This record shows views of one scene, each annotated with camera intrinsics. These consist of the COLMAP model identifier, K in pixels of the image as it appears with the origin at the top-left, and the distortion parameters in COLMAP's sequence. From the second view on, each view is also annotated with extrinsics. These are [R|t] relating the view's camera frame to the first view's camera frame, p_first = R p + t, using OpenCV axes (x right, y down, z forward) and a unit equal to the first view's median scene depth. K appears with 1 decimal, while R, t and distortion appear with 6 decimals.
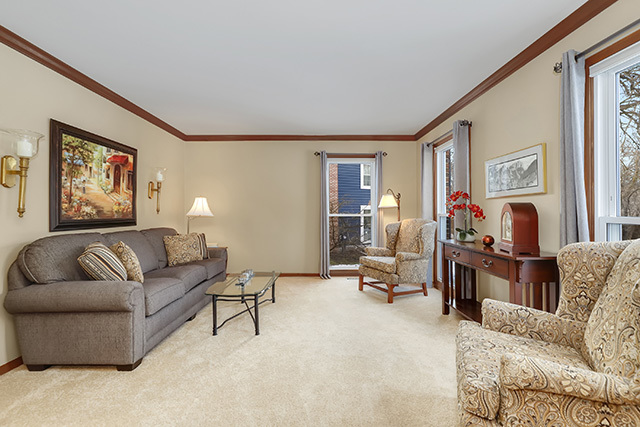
lens RADIAL K [[292.2, 0, 320.7], [0, 292.2, 210.8], [0, 0, 1]] dist [0.001319, 0.000172]
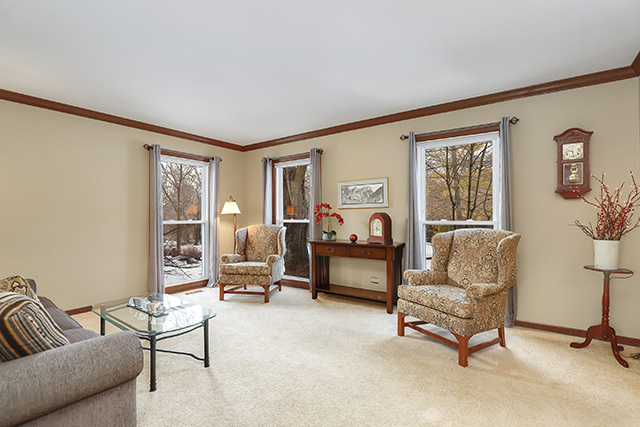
lens RADIAL K [[297.4, 0, 323.4], [0, 297.4, 216.3], [0, 0, 1]] dist [-0.015190, -0.000247]
pose [[0.609240, 0.004782, 0.792971, -0.553198], [-0.000930, 0.999985, -0.005316, 0.000516], [-0.792985, 0.002501, 0.609236, 0.172087]]
